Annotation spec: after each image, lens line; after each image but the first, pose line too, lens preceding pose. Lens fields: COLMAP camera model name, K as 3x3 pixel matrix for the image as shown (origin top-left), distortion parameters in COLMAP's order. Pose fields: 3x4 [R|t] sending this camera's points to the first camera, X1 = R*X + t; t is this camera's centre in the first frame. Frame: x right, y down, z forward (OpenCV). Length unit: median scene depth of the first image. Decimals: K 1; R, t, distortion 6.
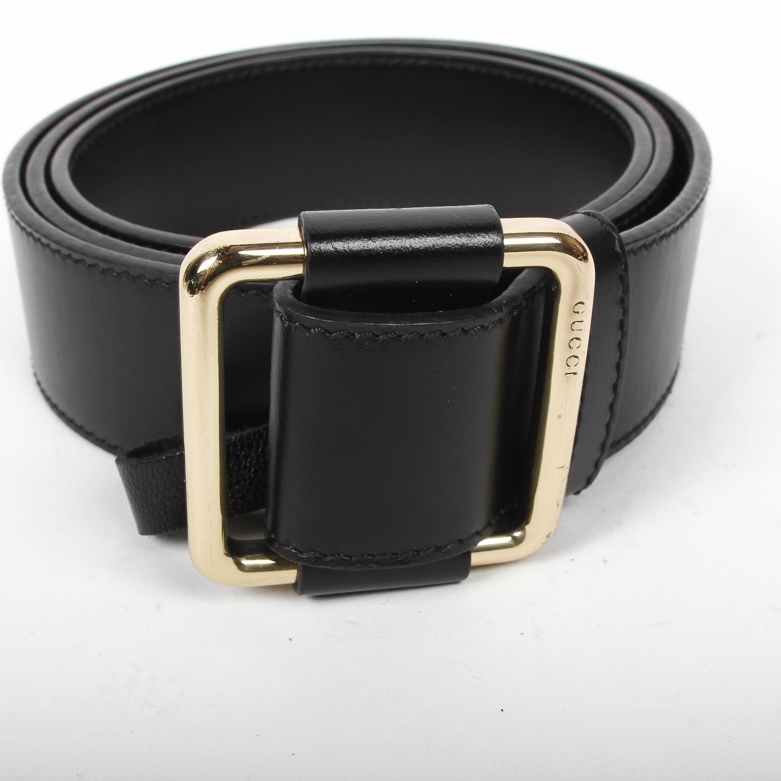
lens RADIAL K [[1530.3, 0, 388.3], [0, 1530.3, 389.0], [0, 0, 1]] dist [-0.078004, 0.000000]
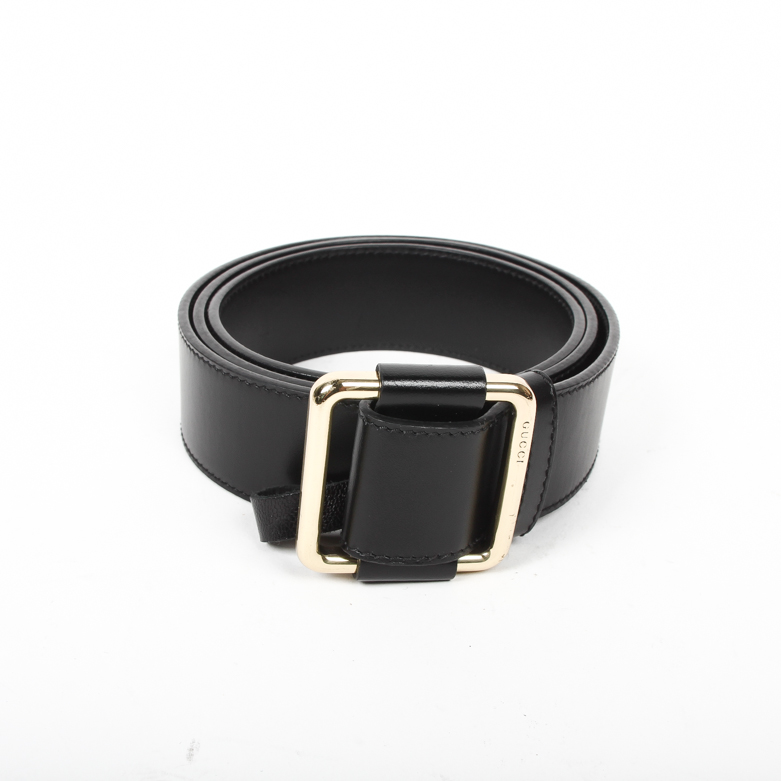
lens RADIAL K [[1530.3, 0, 392.2], [0, 1530.3, 390.2], [0, 0, 1]] dist [-0.078004, 0.000000]
pose [[0.997750, 0.066472, 0.008794, -0.046994], [-0.065704, 0.995419, -0.069453, 0.037940], [-0.013370, 0.068719, 0.997546, -0.727454]]
